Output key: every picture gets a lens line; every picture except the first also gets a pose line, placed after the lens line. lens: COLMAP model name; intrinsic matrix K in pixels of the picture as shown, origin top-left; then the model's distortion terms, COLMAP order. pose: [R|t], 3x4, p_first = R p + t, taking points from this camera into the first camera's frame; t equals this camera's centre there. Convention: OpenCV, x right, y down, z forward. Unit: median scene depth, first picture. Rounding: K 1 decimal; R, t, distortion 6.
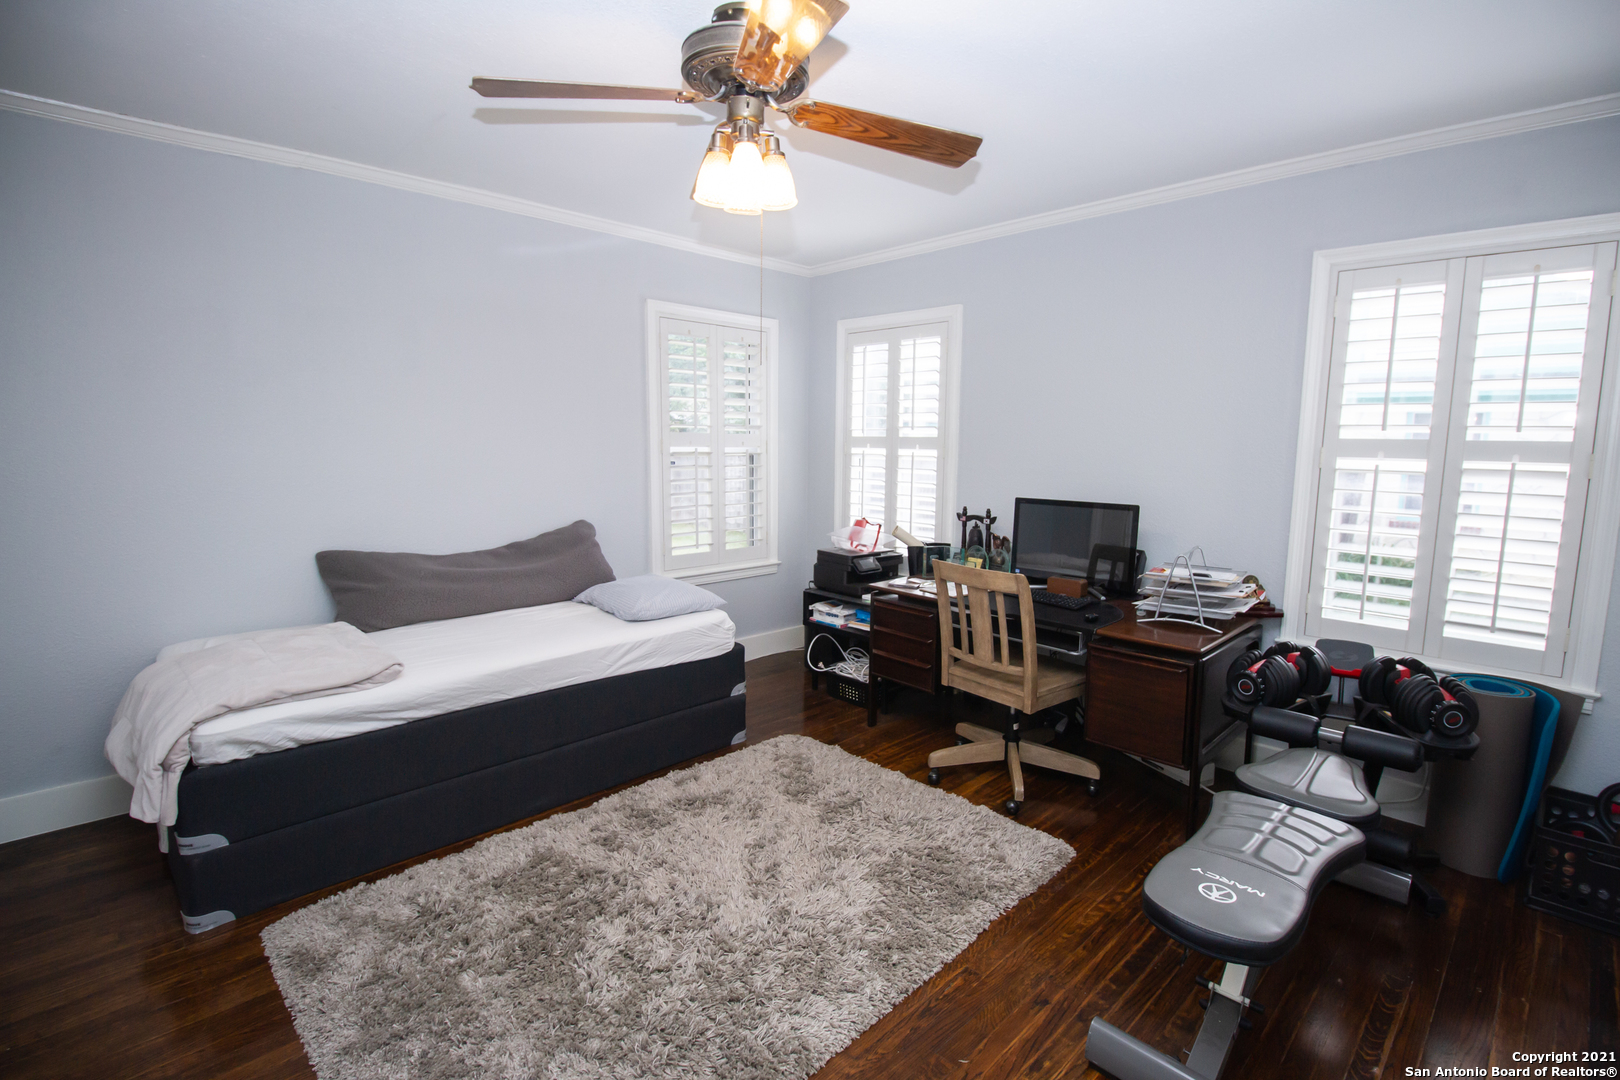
lens RADIAL K [[768.7, 0, 796.1], [0, 768.7, 536.6], [0, 0, 1]] dist [0.015572, 0.000253]
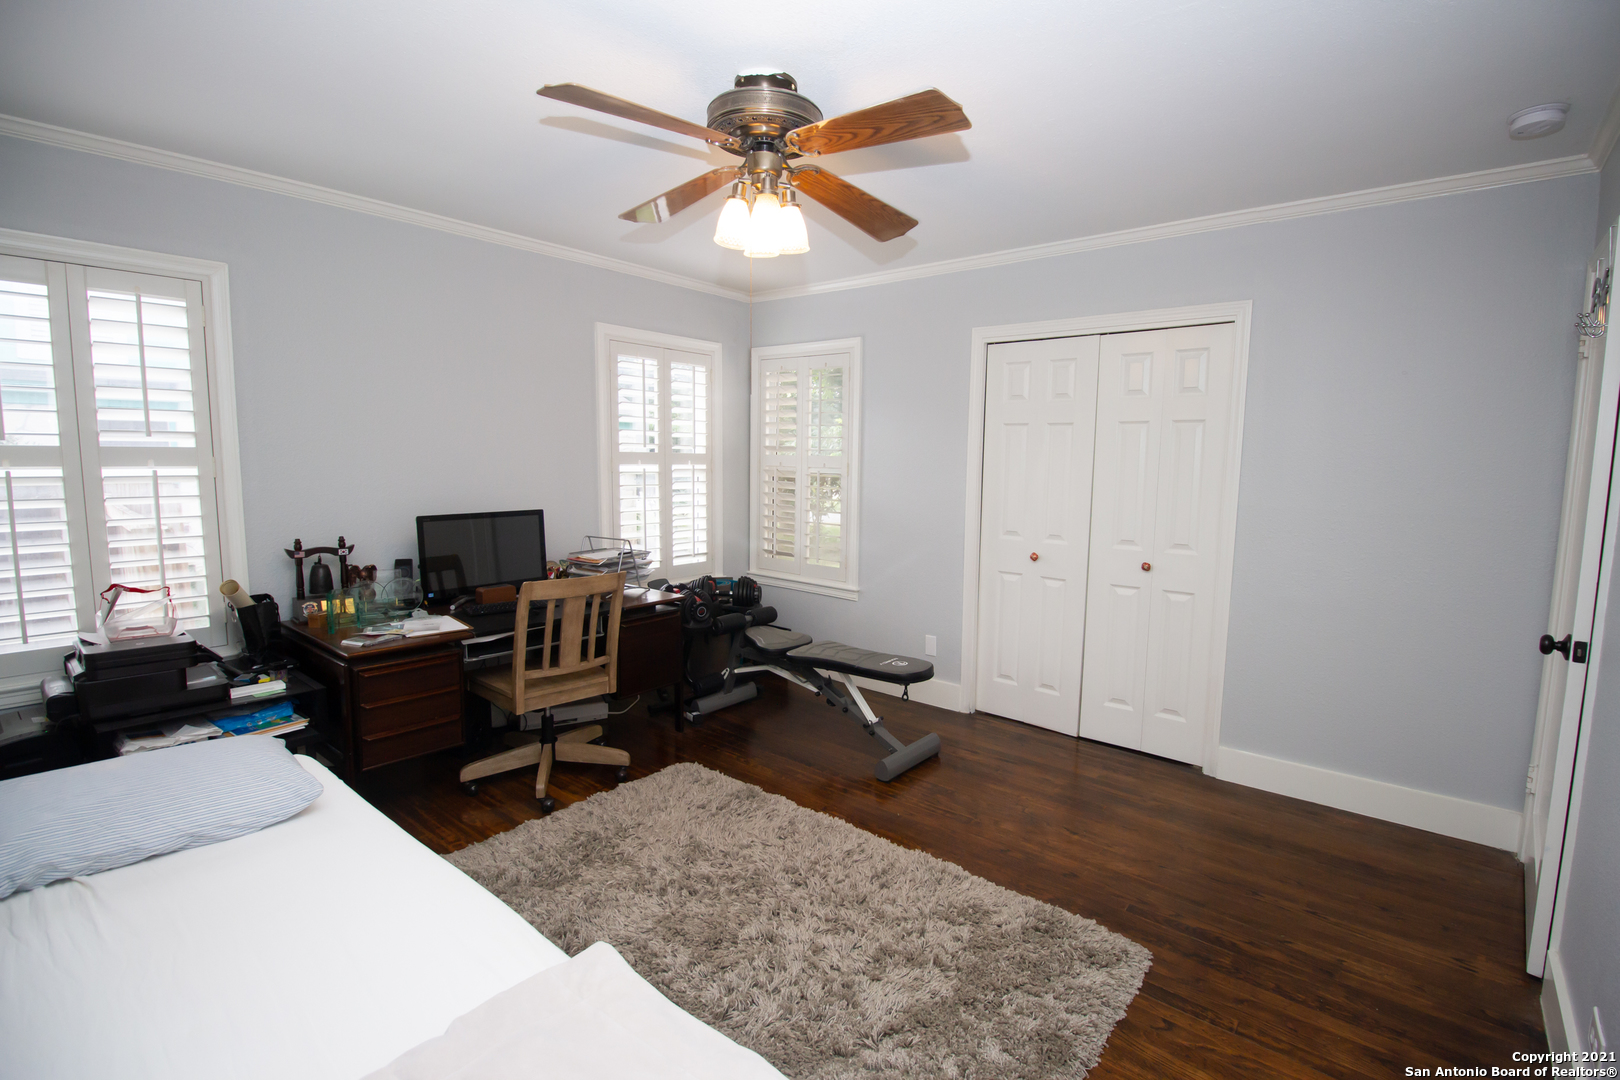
lens RADIAL K [[768.7, 0, 800.3], [0, 768.7, 541.0], [0, 0, 1]] dist [0.015572, 0.000253]
pose [[-0.087265, -0.122136, 0.988670, -0.739745], [0.120538, 0.983869, 0.132182, -0.099341], [-0.988866, 0.130707, -0.071135, 0.700735]]
